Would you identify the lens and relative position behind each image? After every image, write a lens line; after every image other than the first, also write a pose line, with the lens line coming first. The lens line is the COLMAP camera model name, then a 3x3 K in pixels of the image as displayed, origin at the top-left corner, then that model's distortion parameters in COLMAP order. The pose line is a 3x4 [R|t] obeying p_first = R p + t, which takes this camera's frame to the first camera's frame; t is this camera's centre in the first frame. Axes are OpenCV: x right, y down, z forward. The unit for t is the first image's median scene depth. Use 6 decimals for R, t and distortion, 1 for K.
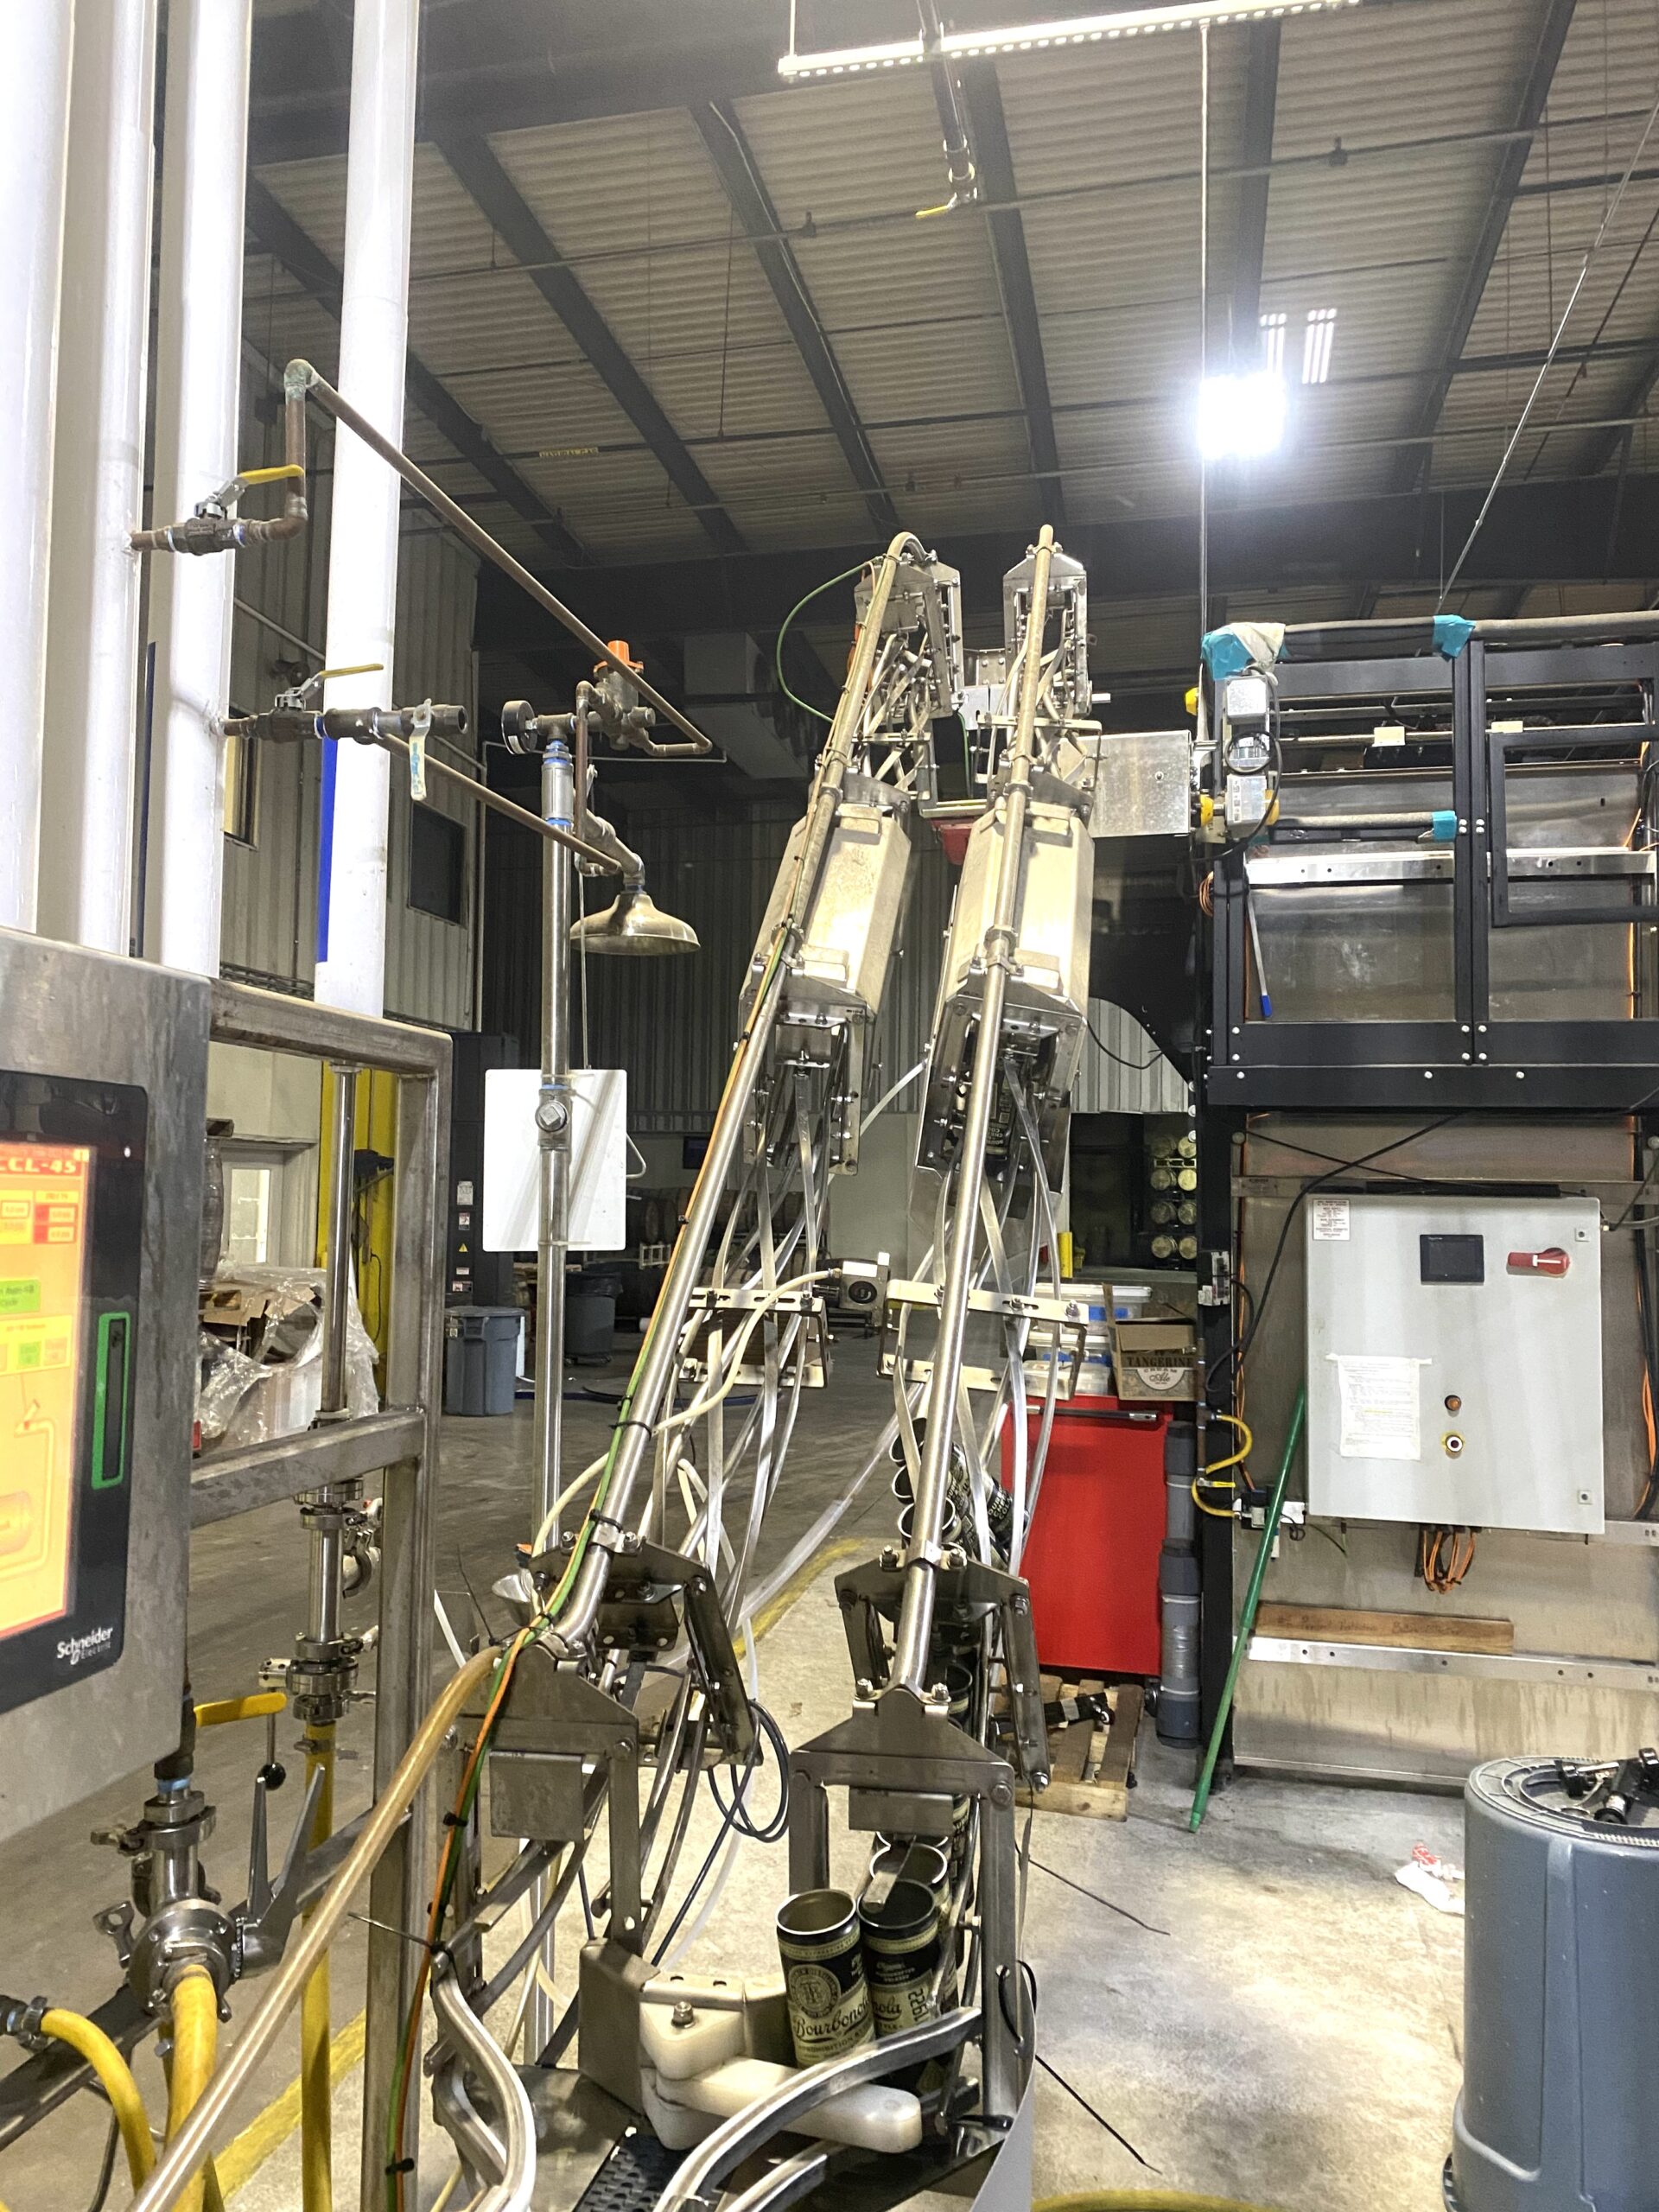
lens RADIAL K [[1685.2, 0, 812.0], [0, 1685.2, 1105.3], [0, 0, 1]] dist [0.011502, -0.004393]
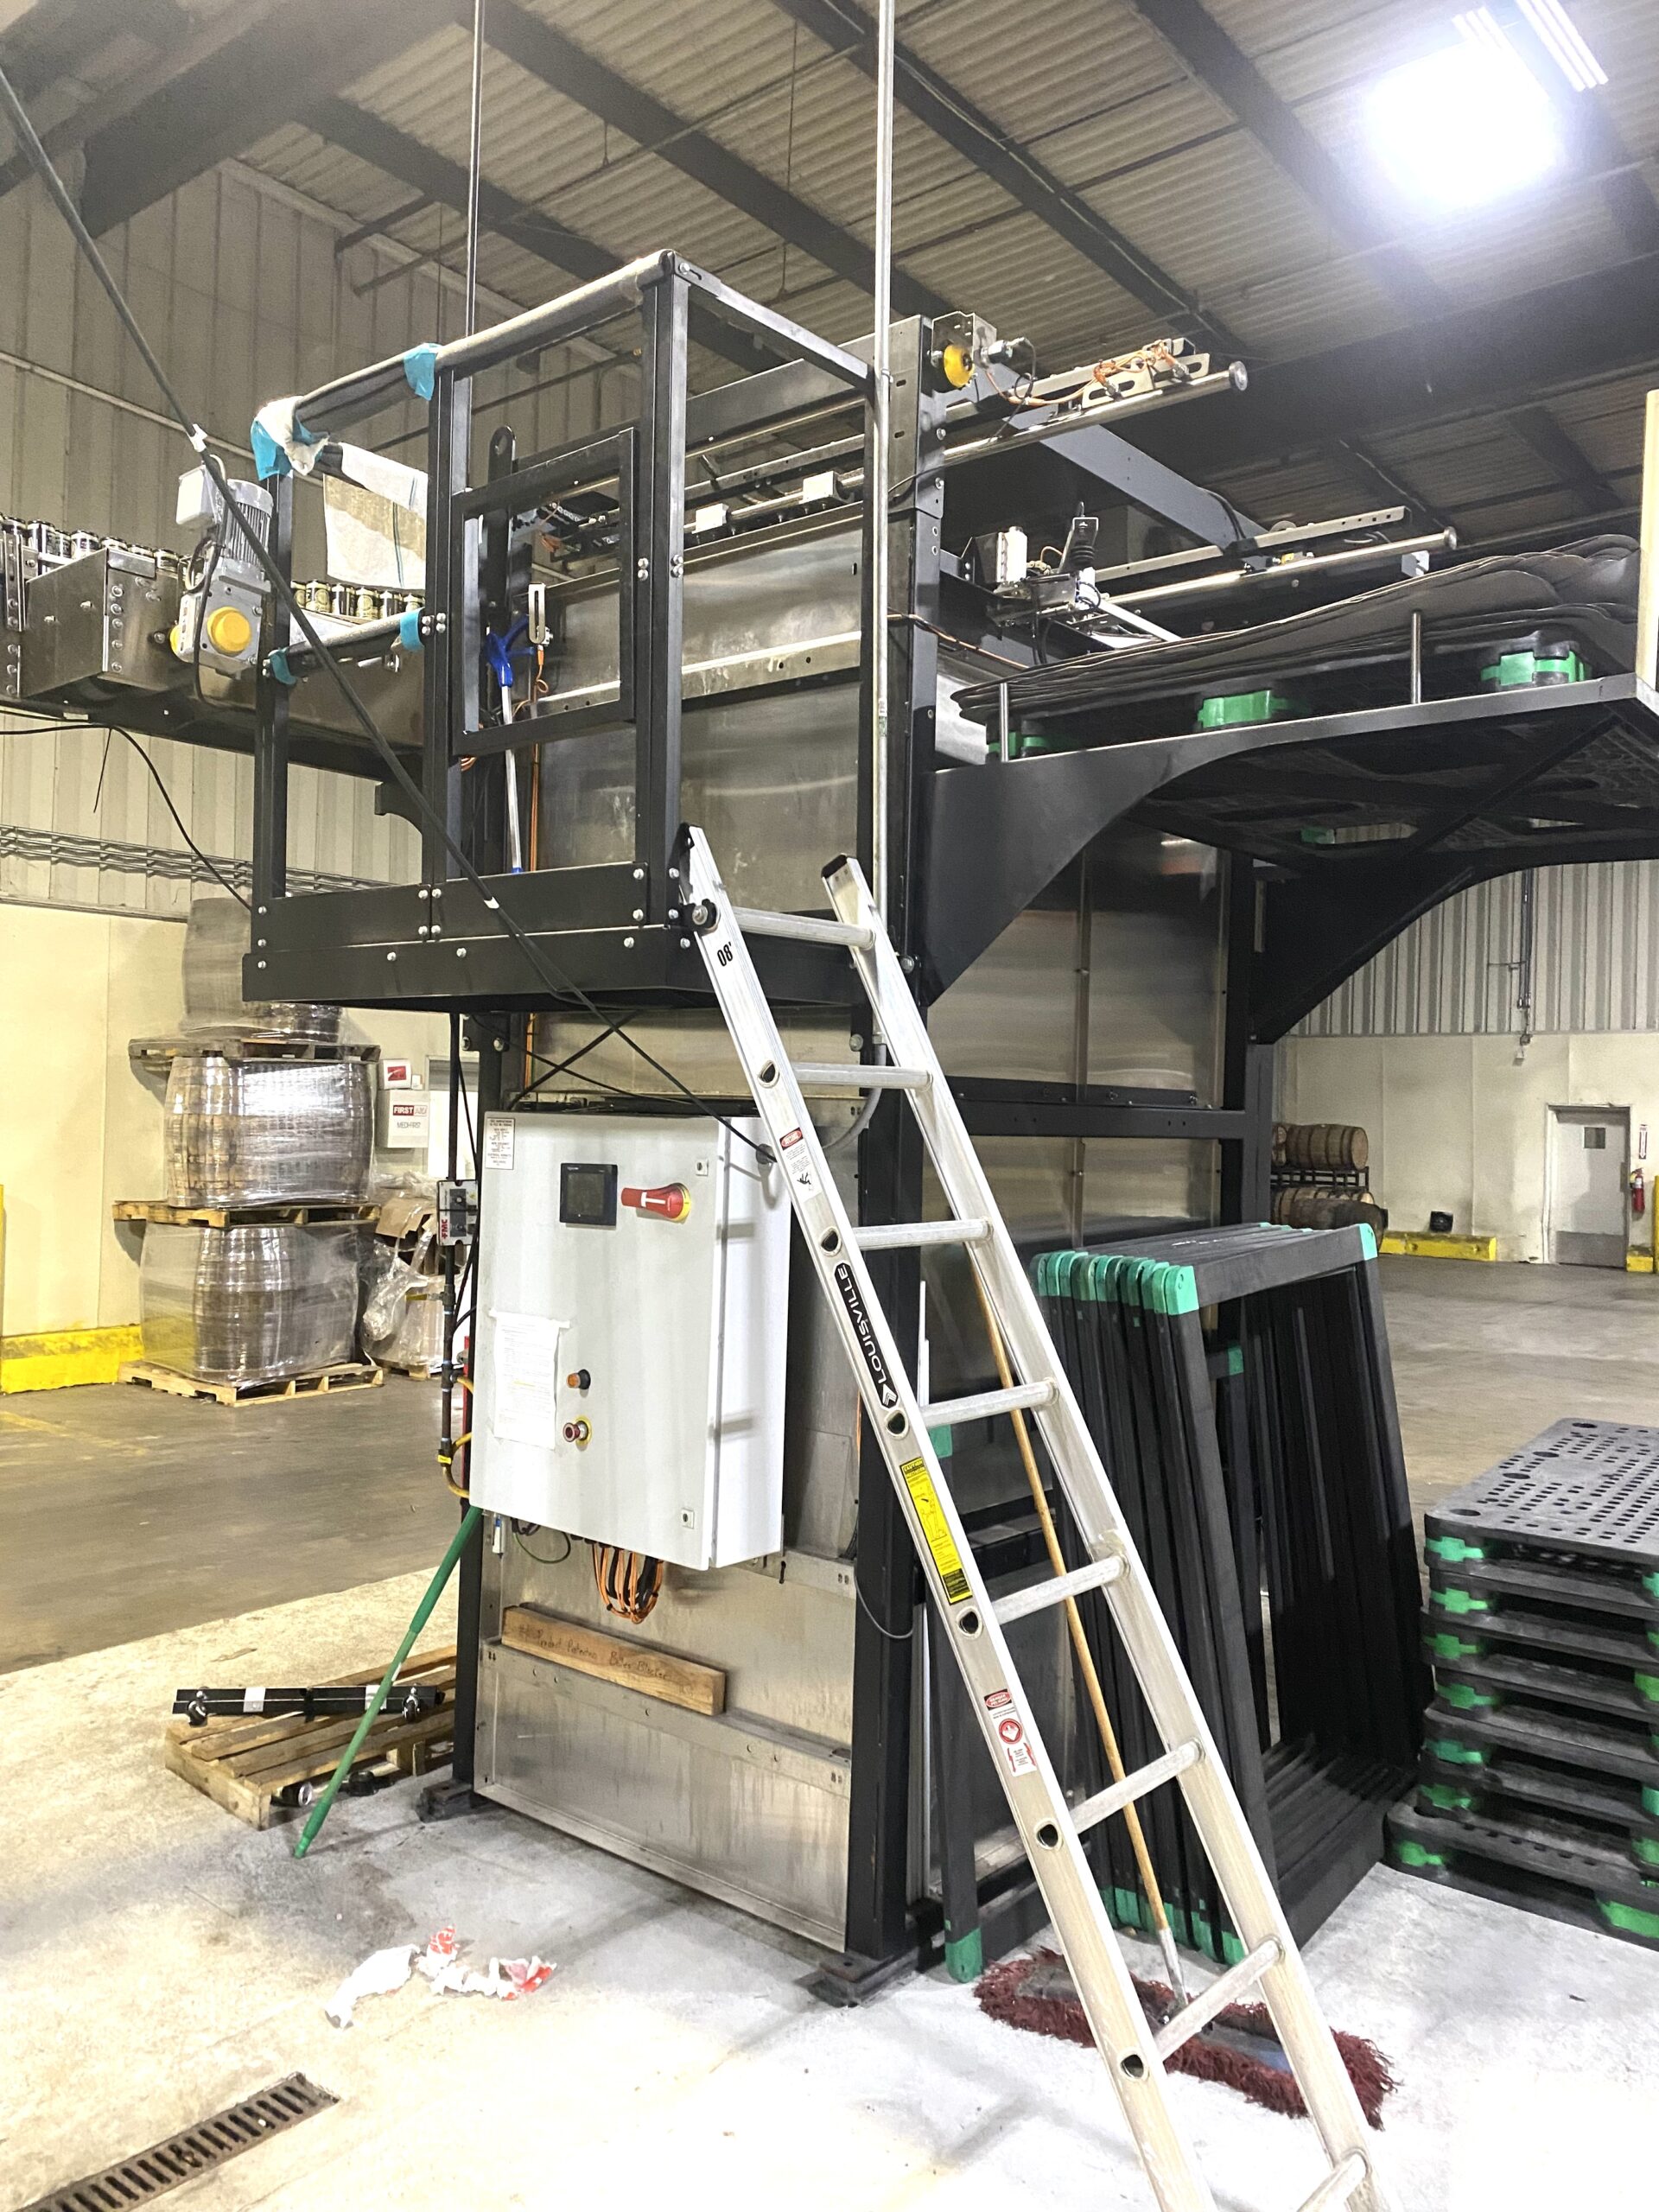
lens RADIAL K [[1685.2, 0, 812.0], [0, 1685.2, 1105.3], [0, 0, 1]] dist [0.011502, -0.004393]
pose [[0.898982, 0.003289, -0.437972, 0.799442], [0.015529, 0.999104, 0.039378, 0.020948], [0.437709, -0.042201, 0.898126, 0.350011]]
